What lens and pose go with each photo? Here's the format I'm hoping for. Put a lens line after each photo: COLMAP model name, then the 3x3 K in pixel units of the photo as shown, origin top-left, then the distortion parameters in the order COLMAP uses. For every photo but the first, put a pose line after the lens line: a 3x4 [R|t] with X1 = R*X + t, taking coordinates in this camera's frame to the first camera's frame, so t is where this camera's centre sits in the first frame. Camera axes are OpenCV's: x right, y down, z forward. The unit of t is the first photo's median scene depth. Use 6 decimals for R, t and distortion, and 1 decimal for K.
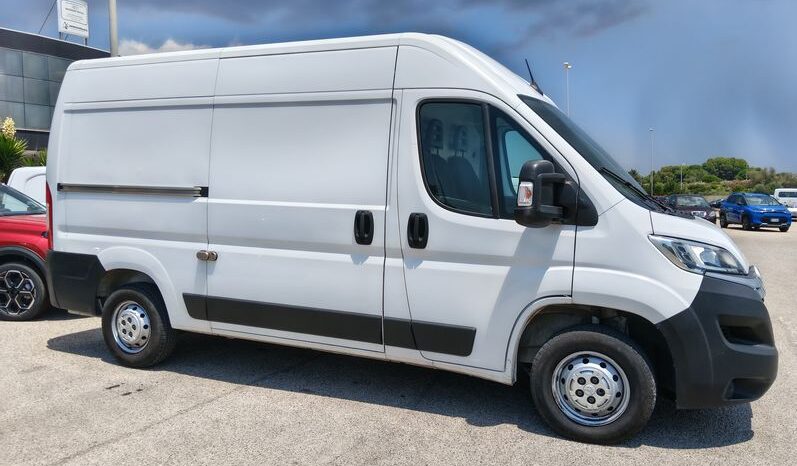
lens RADIAL K [[647.9, 0, 386.2], [0, 647.9, 232.5], [0, 0, 1]] dist [0.085205, -0.196283]
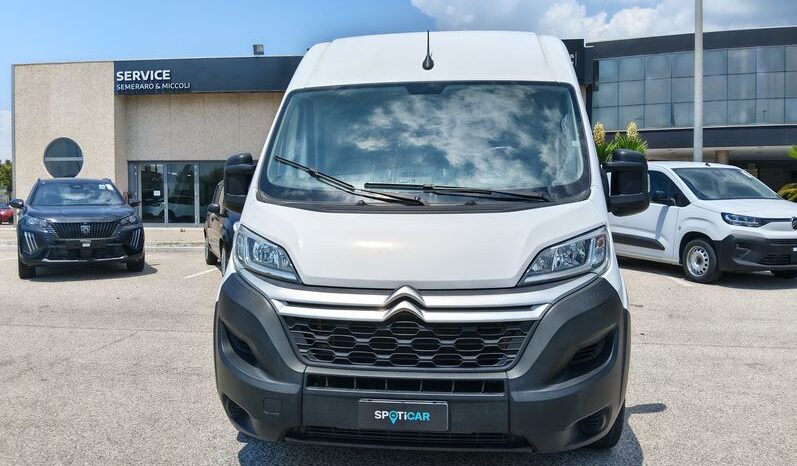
lens RADIAL K [[647.9, 0, 399.2], [0, 647.9, 236.8], [0, 0, 1]] dist [0.085205, -0.196283]
pose [[0.346106, 0.067641, -0.935754, 1.193297], [-0.060899, 0.996914, 0.049538, -0.033543], [0.936217, 0.039841, 0.349158, 0.763970]]
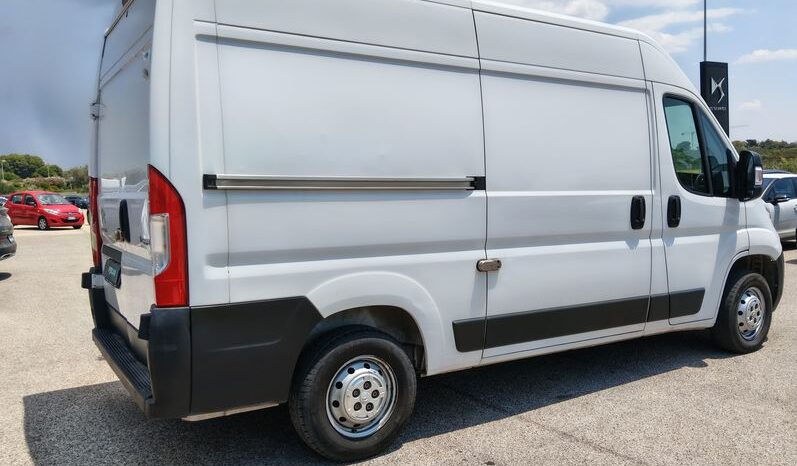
lens RADIAL K [[647.9, 0, 401.6], [0, 647.9, 235.0], [0, 0, 1]] dist [0.085205, -0.196283]
pose [[0.533332, -0.084965, 0.841628, -1.127725], [0.078853, 0.995604, 0.050541, -0.054720], [-0.842223, 0.039410, 0.537687, 0.774593]]
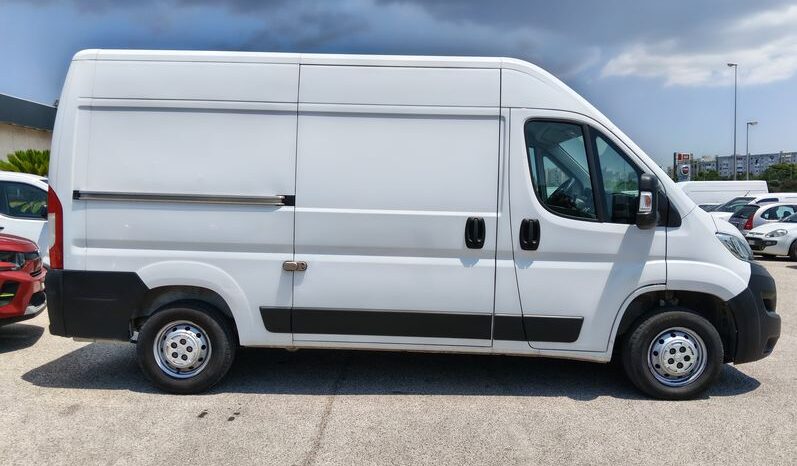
lens RADIAL K [[647.9, 0, 398.1], [0, 647.9, 231.1], [0, 0, 1]] dist [0.085205, -0.196283]
pose [[0.913623, -0.021870, 0.405974, -0.606031], [0.026256, 0.999642, -0.005238, -0.008691], [-0.405714, 0.015445, 0.913870, 0.059656]]
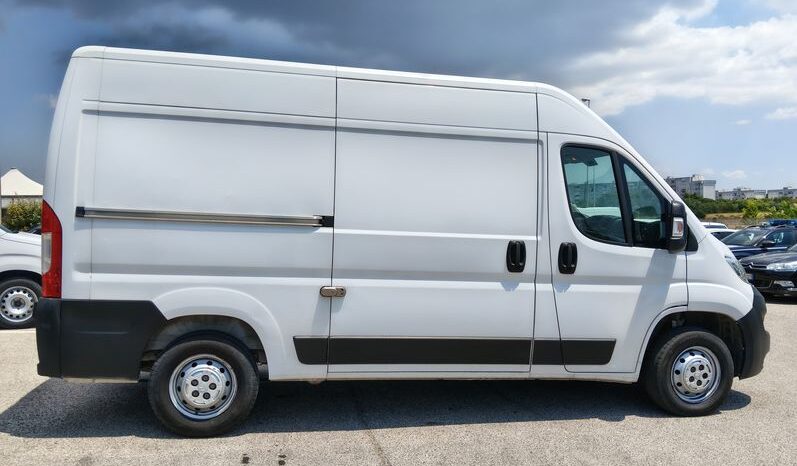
lens RADIAL K [[647.9, 0, 396.5], [0, 647.9, 231.6], [0, 0, 1]] dist [0.085205, -0.196283]
pose [[0.806676, -0.001526, 0.590992, -0.849034], [0.024530, 0.999221, -0.030901, -0.020810], [-0.590485, 0.039424, 0.806085, 0.251053]]
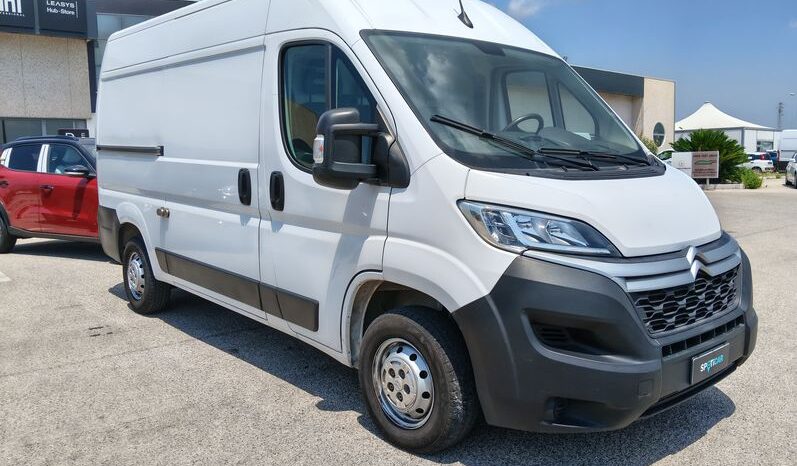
lens RADIAL K [[647.9, 0, 396.8], [0, 647.9, 235.6], [0, 0, 1]] dist [0.085205, -0.196283]
pose [[0.915494, 0.040230, -0.400314, 0.560608], [-0.013804, 0.997543, 0.068678, -0.005167], [0.402094, -0.057348, 0.913801, 0.222623]]
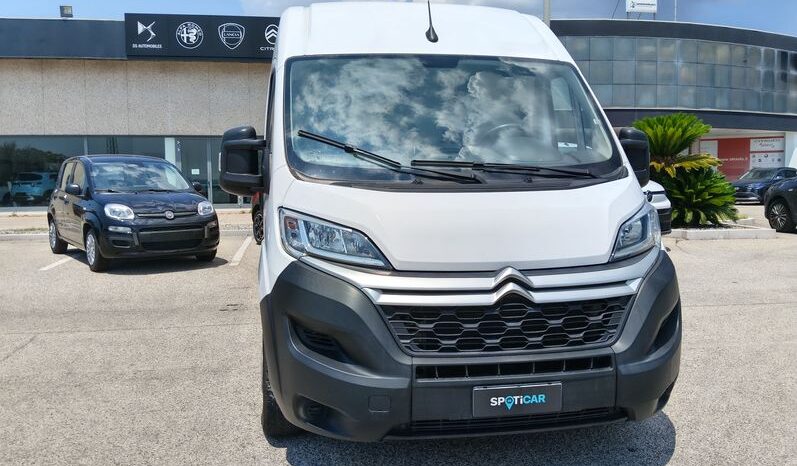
lens RADIAL K [[647.9, 0, 394.5], [0, 647.9, 232.7], [0, 0, 1]] dist [0.085205, -0.196283]
pose [[0.595946, 0.078210, -0.799207, 1.019111], [-0.047139, 0.996937, 0.062409, -0.018907], [0.801640, 0.000482, 0.597807, 0.527029]]
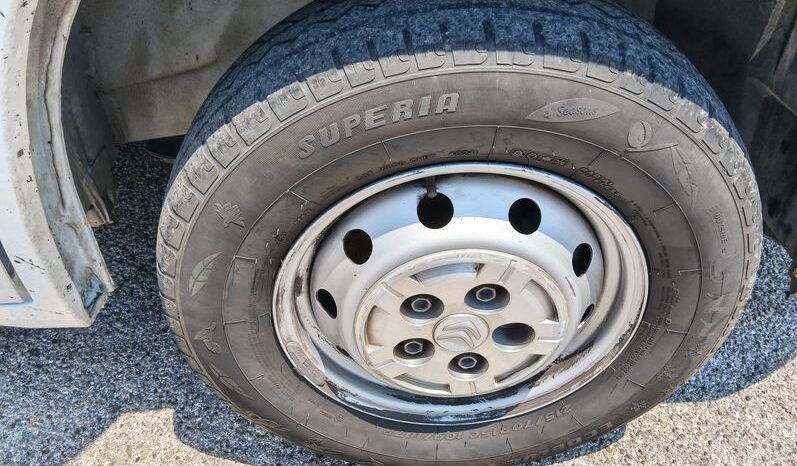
lens RADIAL K [[647.9, 0, 396.0], [0, 647.9, 234.7], [0, 0, 1]] dist [0.085205, -0.196283]
pose [[0.904344, -0.304214, 0.299359, 0.214643], [0.062067, 0.787678, 0.612952, 0.083000], [-0.422267, -0.535739, 0.731214, 0.777212]]
